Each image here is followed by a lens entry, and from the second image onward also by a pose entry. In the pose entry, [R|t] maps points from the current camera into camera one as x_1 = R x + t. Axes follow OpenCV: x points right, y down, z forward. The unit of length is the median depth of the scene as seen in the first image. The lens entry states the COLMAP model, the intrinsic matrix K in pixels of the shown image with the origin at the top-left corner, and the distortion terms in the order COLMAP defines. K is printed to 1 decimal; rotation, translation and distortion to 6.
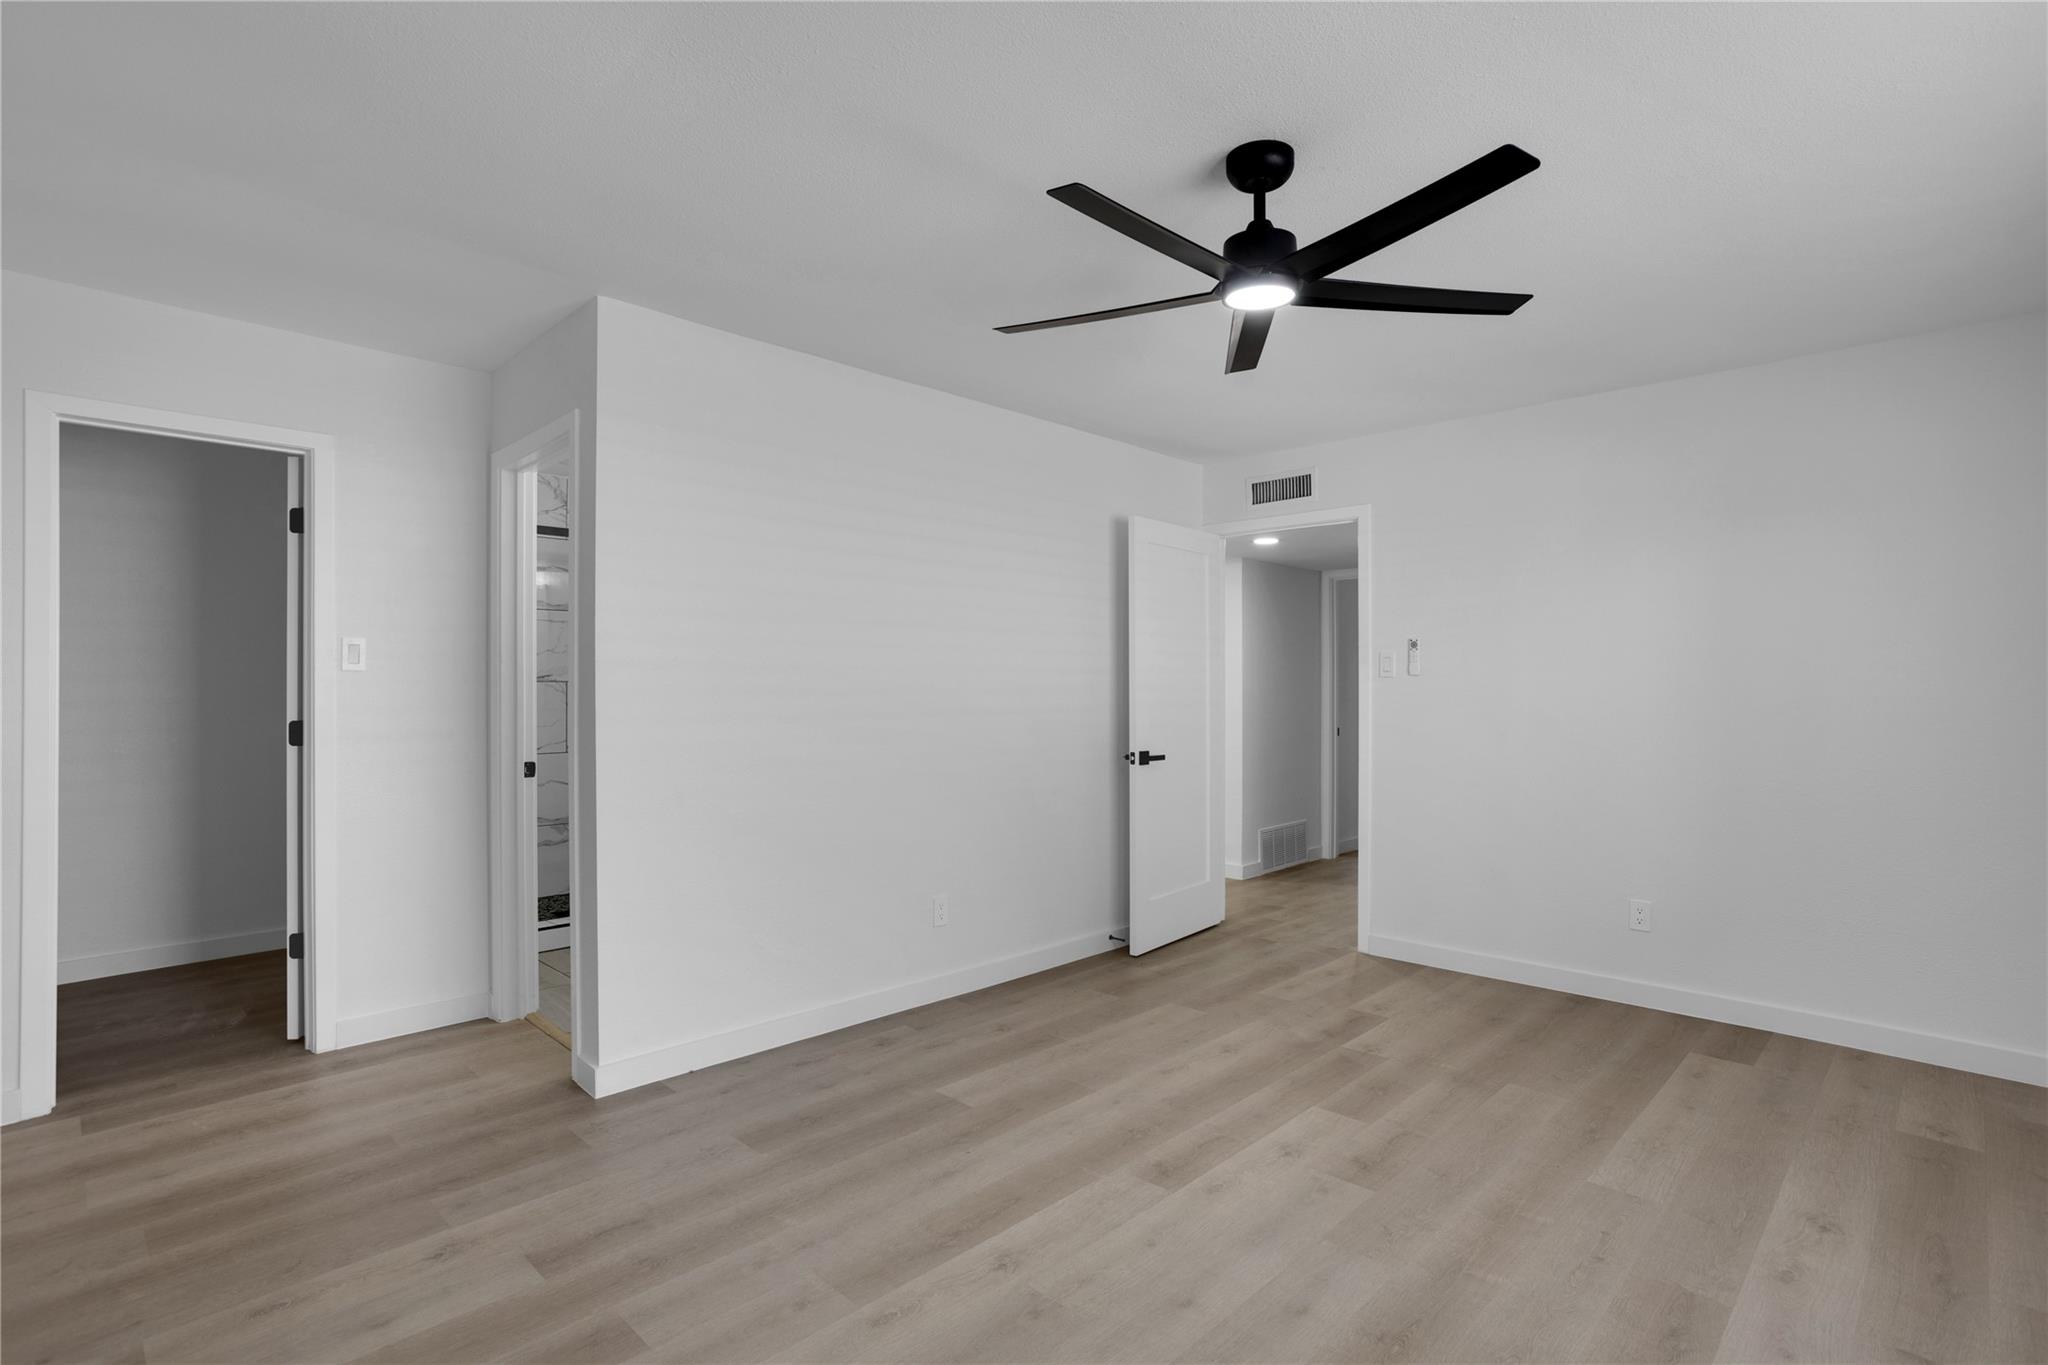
lens RADIAL K [[1016.5, 0, 1022.9], [0, 1016.5, 687.1], [0, 0, 1]] dist [-0.000112, 0.000569]
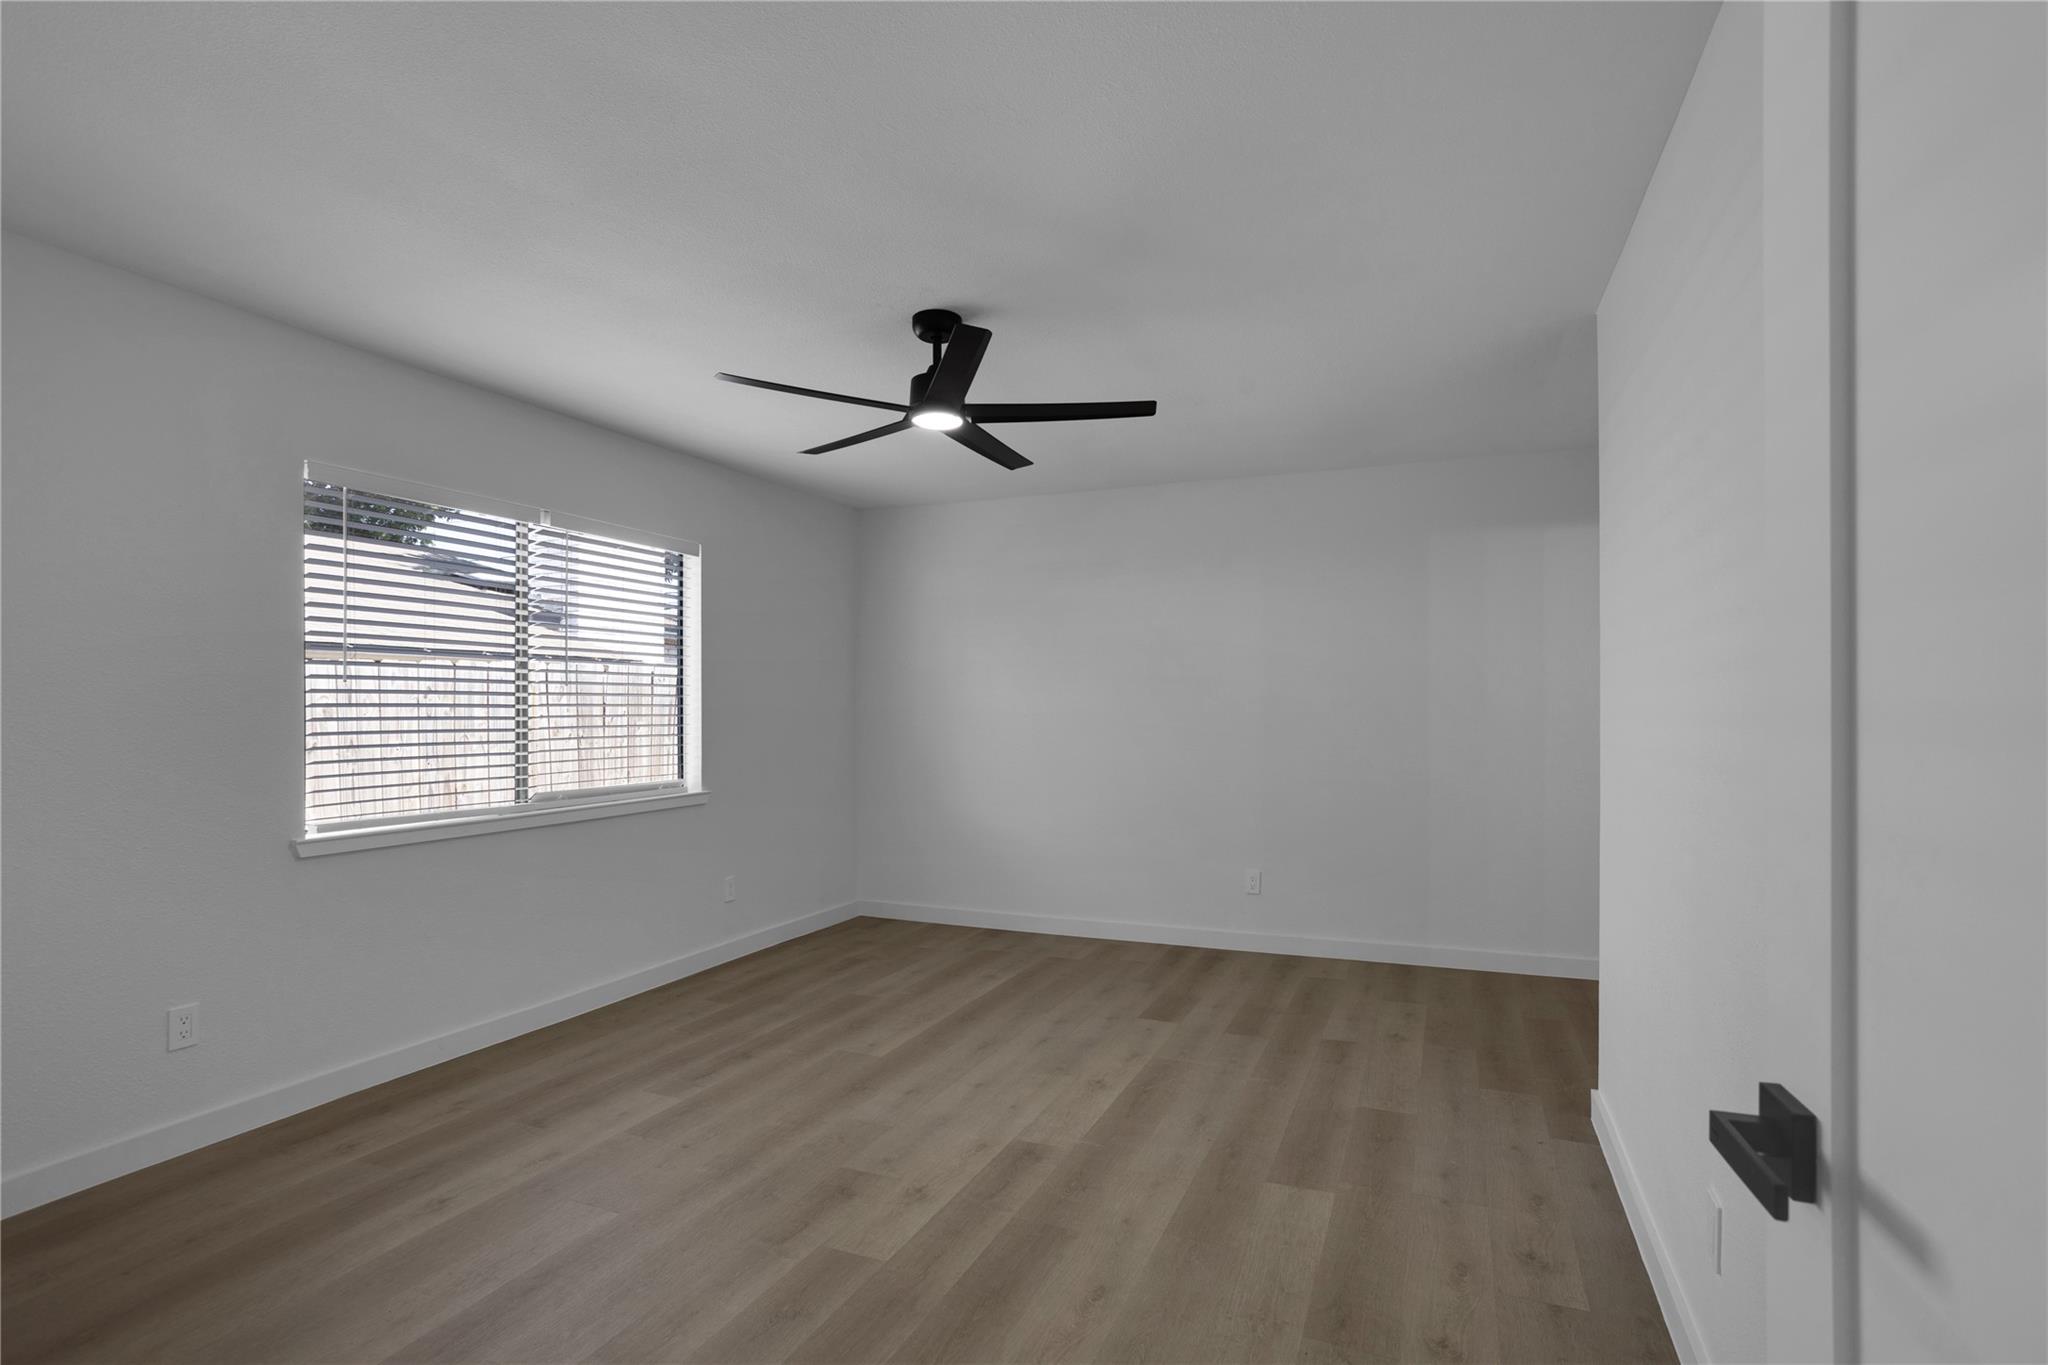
lens RADIAL K [[1016.5, 0, 1024.1], [0, 1016.5, 691.9], [0, 0, 1]] dist [-0.000112, 0.000569]
pose [[-0.934808, -0.007686, -0.355071, 0.531083], [-0.001960, 0.999862, -0.016483, 0.003337], [0.355149, -0.014713, -0.934694, 2.010367]]
